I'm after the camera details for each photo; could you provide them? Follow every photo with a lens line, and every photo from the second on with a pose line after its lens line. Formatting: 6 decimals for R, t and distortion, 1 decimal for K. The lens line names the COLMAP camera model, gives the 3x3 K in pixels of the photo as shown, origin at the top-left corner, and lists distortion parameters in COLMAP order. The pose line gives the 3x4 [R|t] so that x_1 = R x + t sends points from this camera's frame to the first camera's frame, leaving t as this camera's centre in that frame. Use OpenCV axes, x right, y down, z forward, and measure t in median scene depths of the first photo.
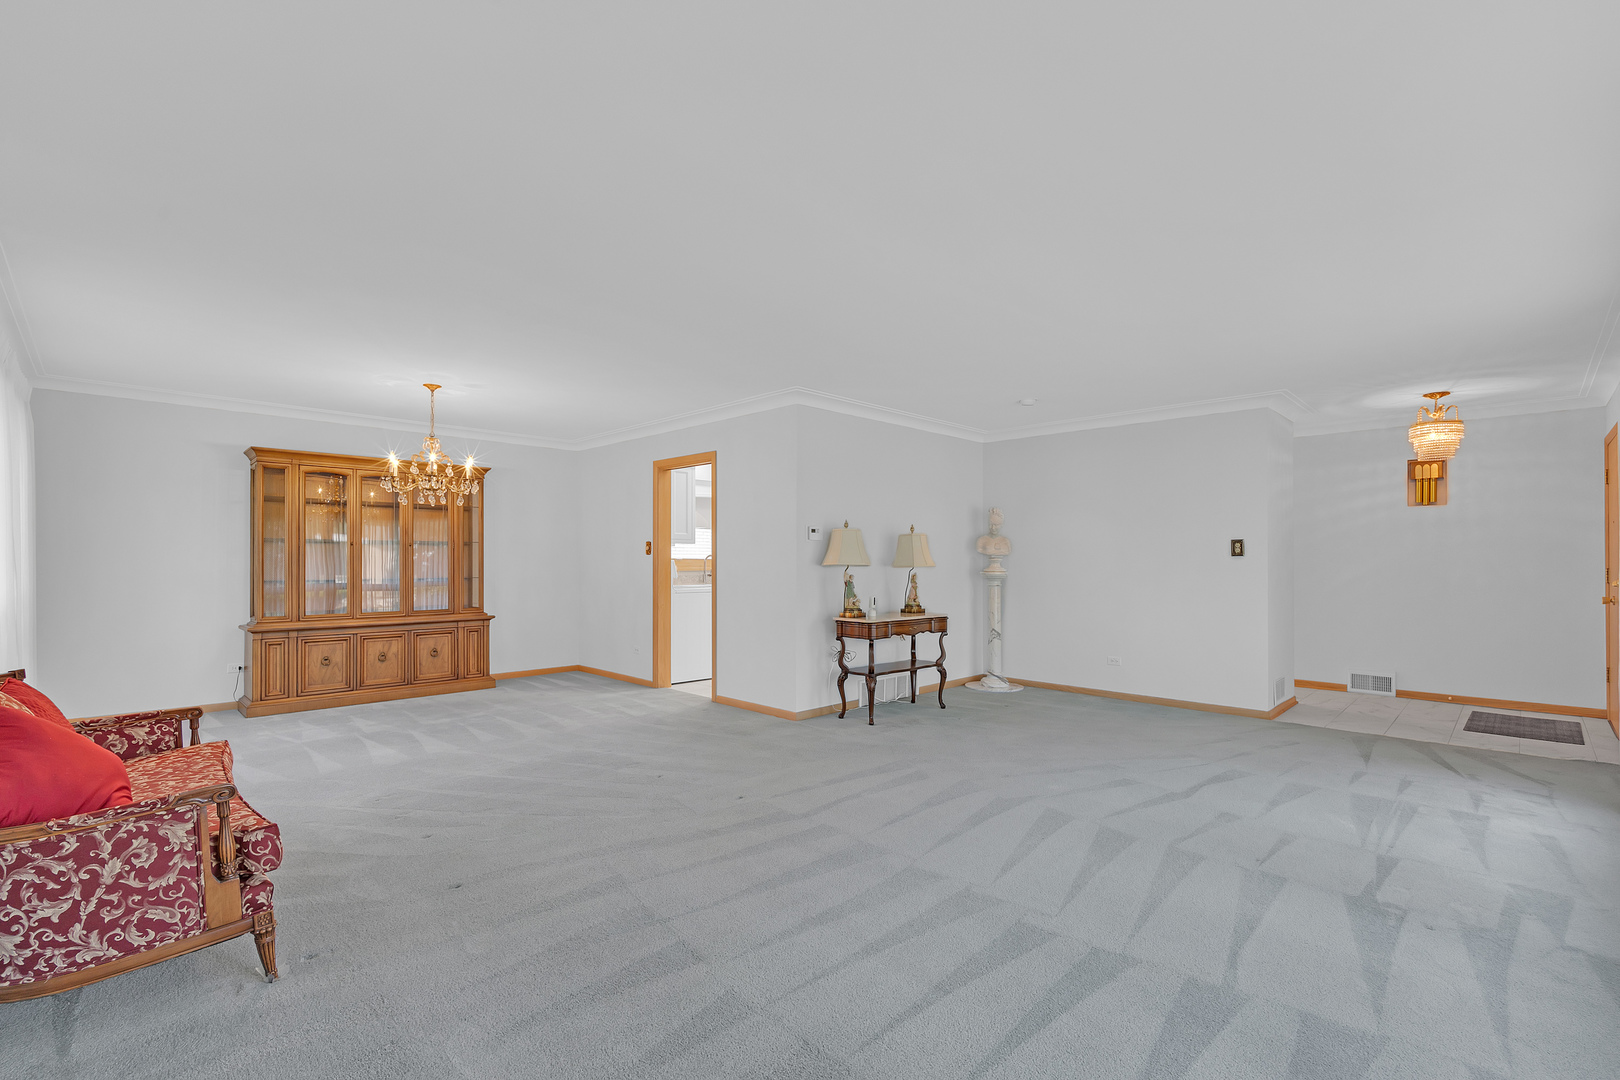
lens RADIAL K [[707.6, 0, 798.7], [0, 707.6, 553.0], [0, 0, 1]] dist [-0.001215, 0.000211]
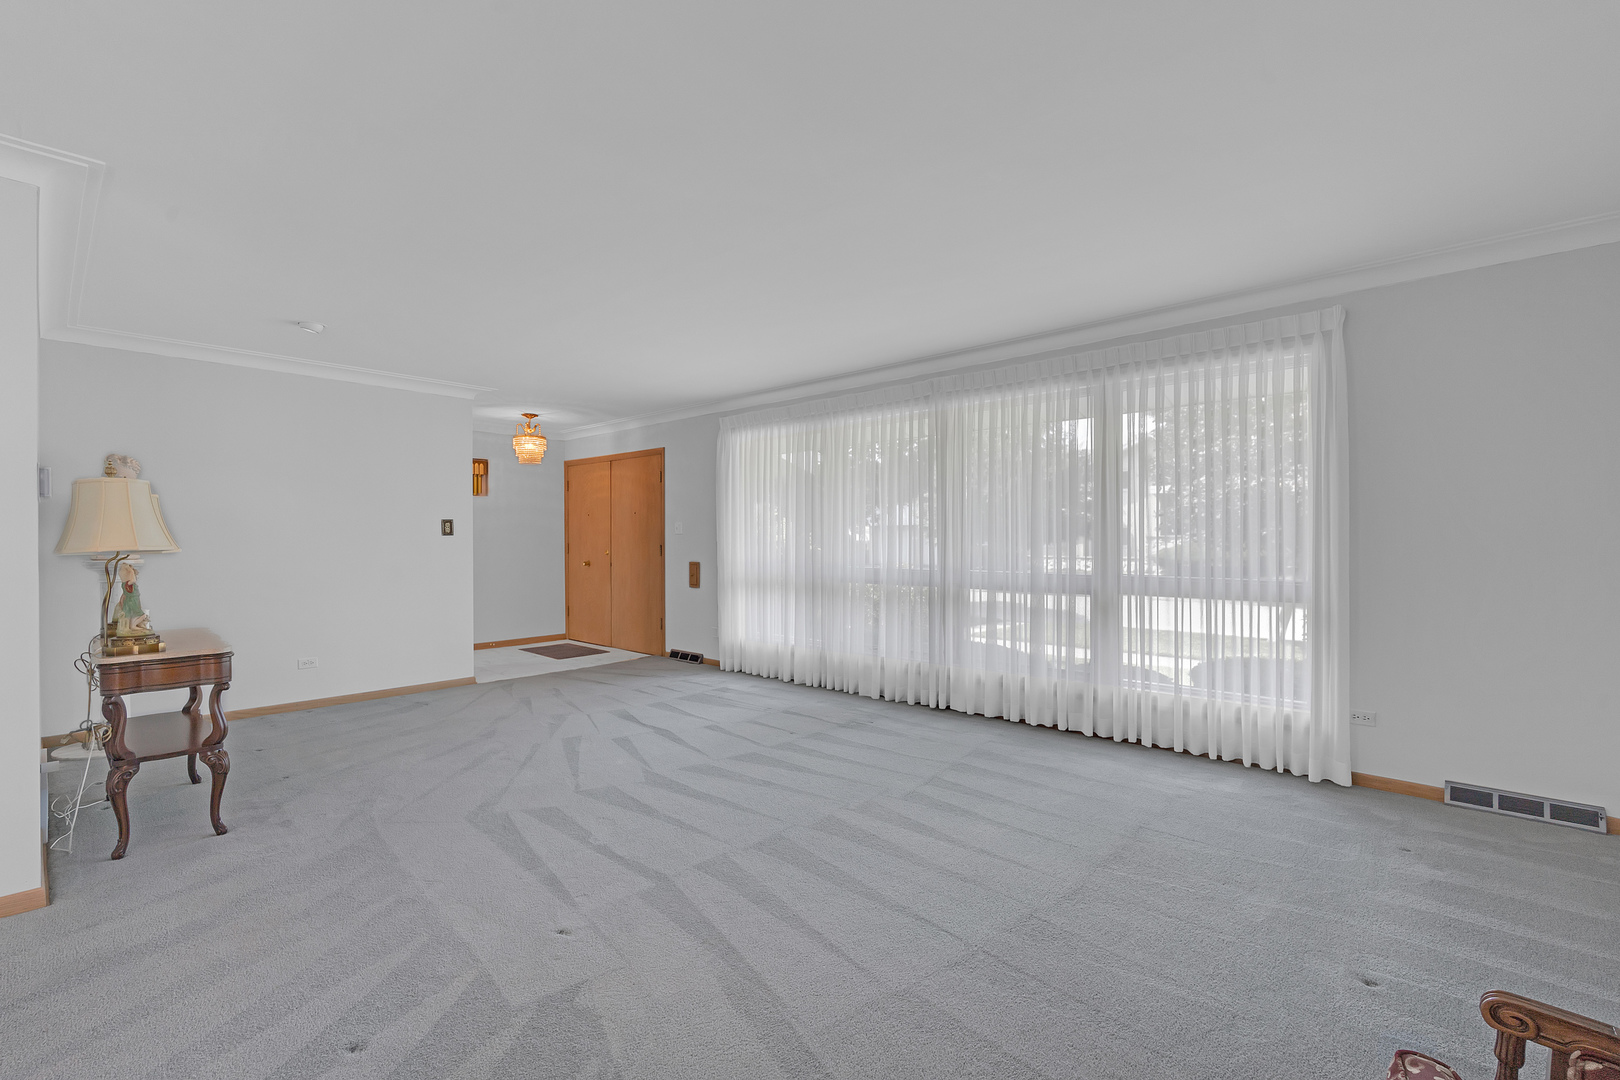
lens RADIAL K [[707.6, 0, 798.8], [0, 707.6, 533.6], [0, 0, 1]] dist [-0.001215, 0.000211]
pose [[-0.043514, 0.004066, 0.999045, -0.464688], [-0.005938, 0.999973, -0.004329, 0.003311], [-0.999035, -0.006121, -0.043489, 0.549272]]
